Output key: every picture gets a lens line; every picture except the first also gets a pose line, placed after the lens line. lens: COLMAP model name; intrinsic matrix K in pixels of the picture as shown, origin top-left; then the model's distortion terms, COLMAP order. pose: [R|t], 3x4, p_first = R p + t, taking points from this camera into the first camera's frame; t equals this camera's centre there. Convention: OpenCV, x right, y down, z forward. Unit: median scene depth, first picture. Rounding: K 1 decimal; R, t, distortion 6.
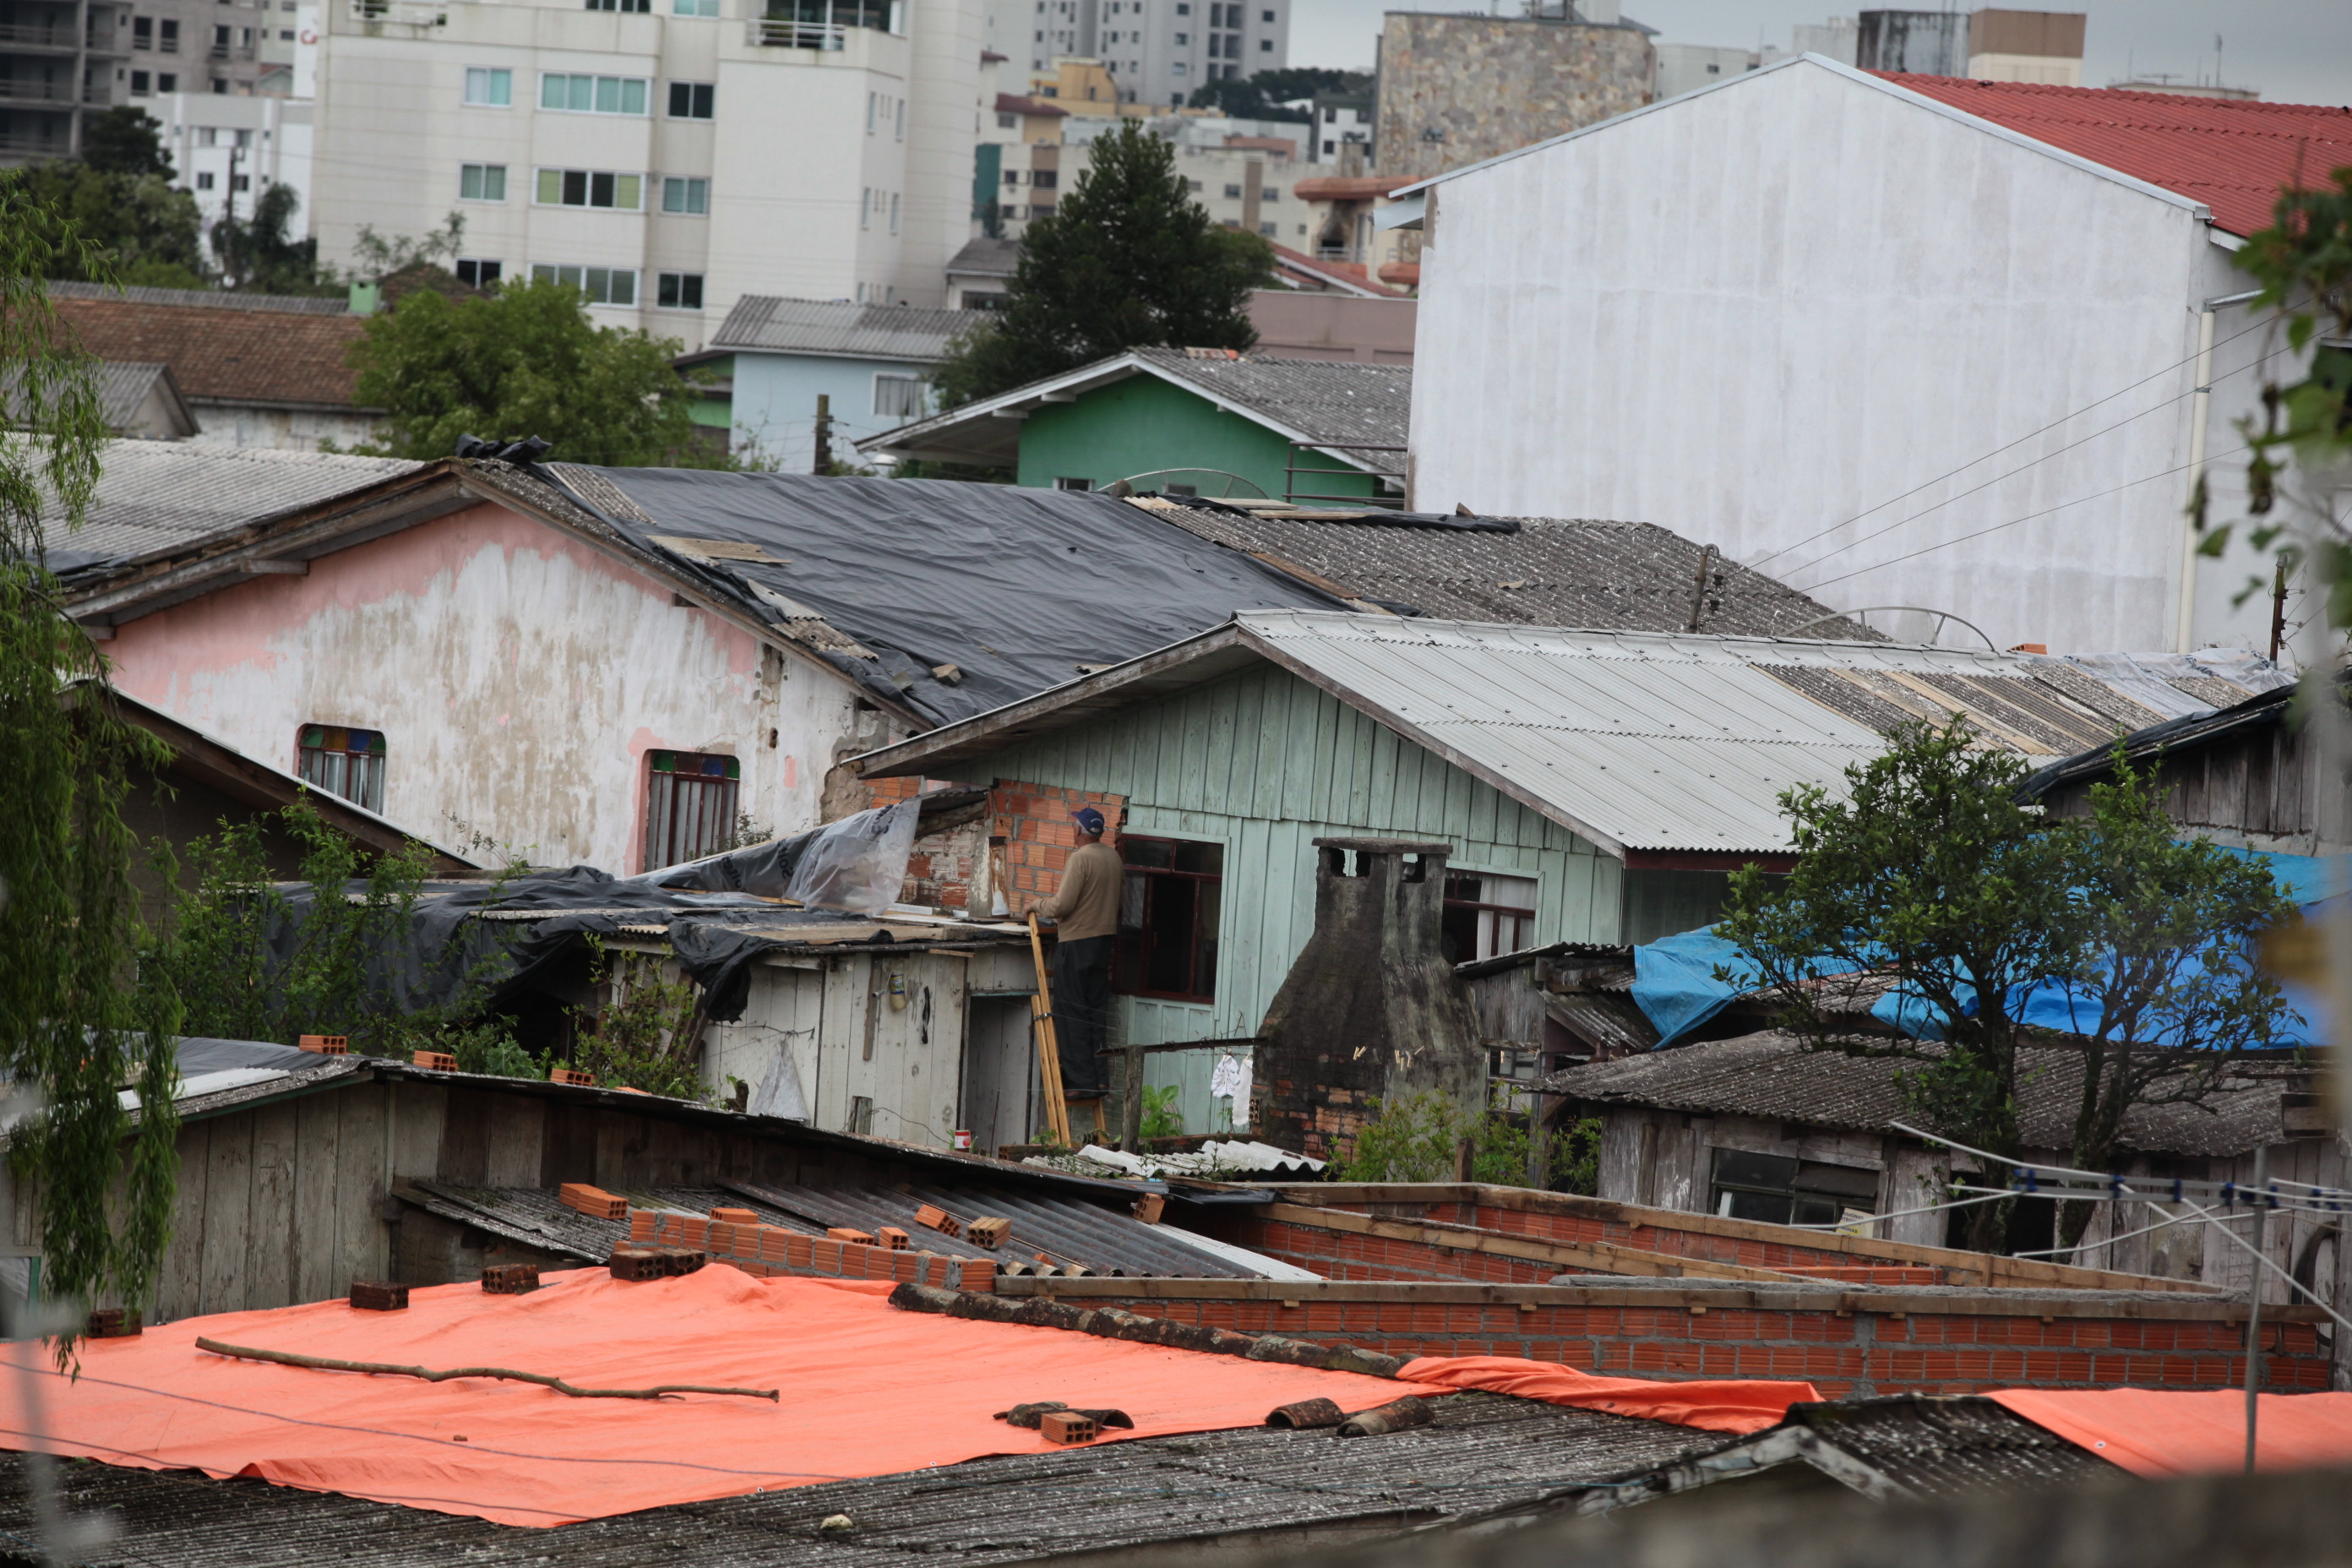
lens RADIAL K [[13470.0, 0, 1176.0], [0, 13470.0, 784.0], [0, 0, 1]] dist [1.941633, -2.125862]
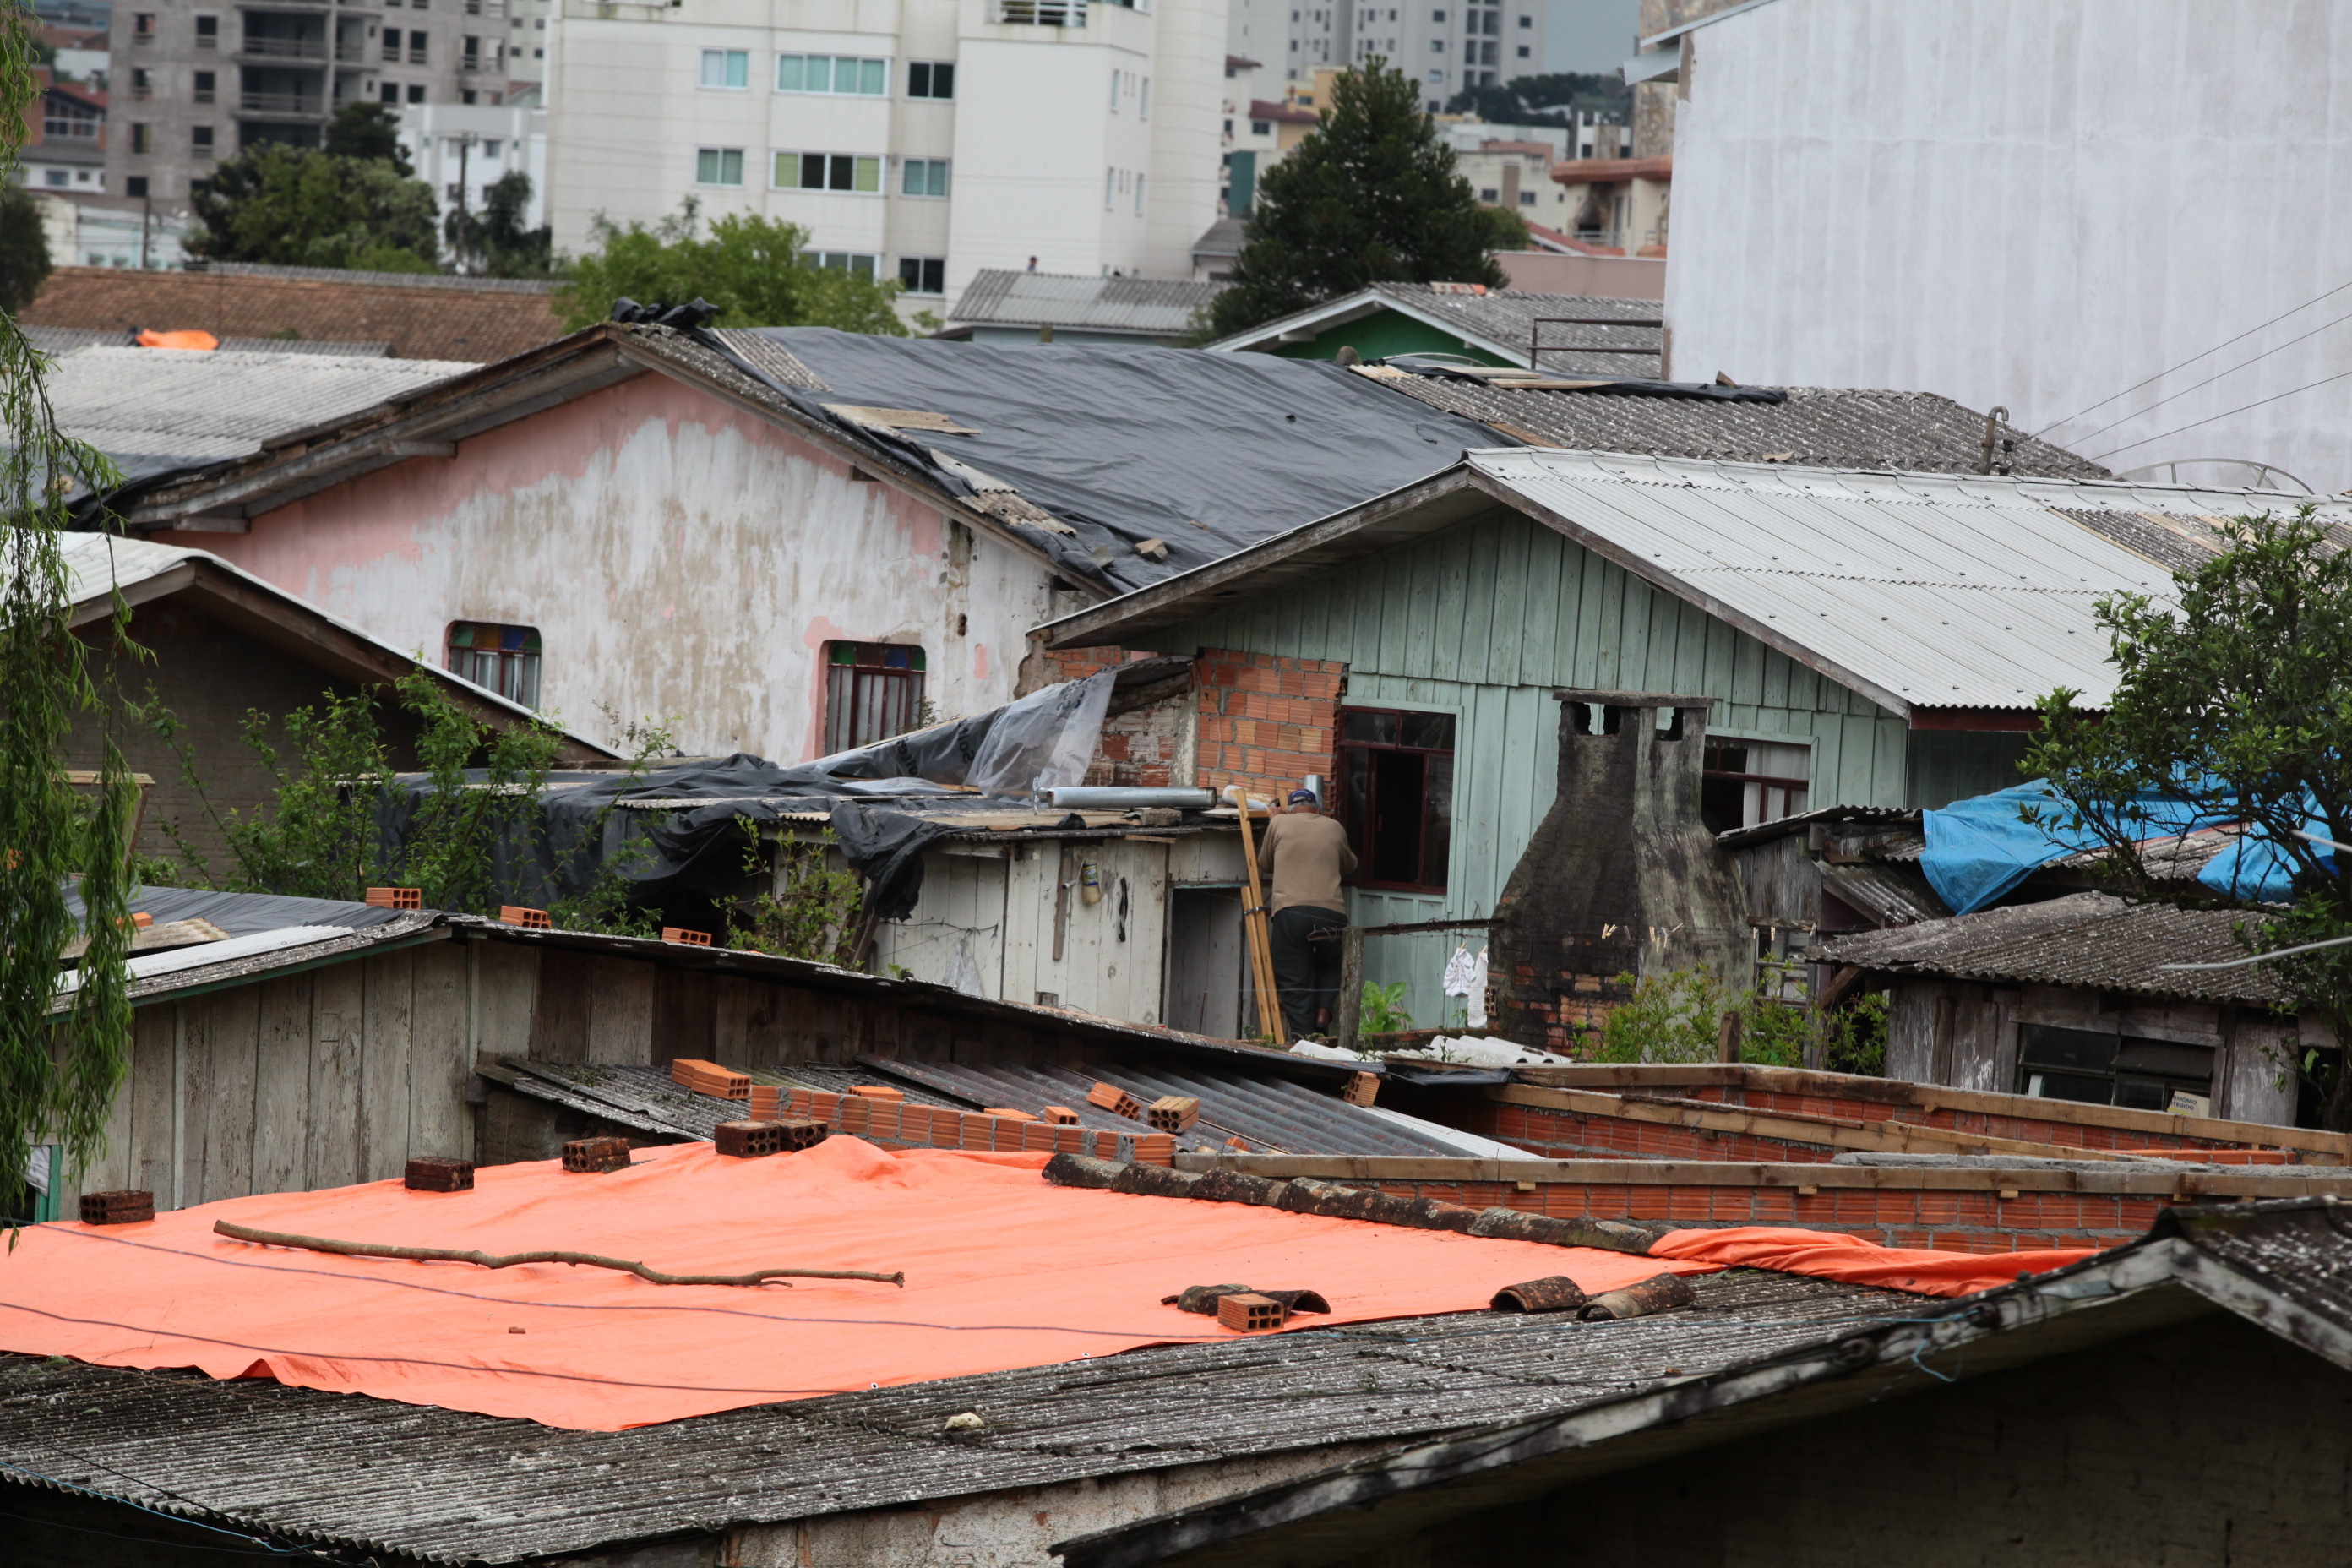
lens RADIAL K [[13585.9, 0, 1176.0], [0, 13585.9, 784.0], [0, 0, 1]] dist [1.857074, 7.367094]
pose [[0.999763, -0.010153, -0.019251, 0.002527], [0.010136, 0.999948, -0.001022, 0.010686], [0.019260, 0.000827, 0.999814, 0.111676]]
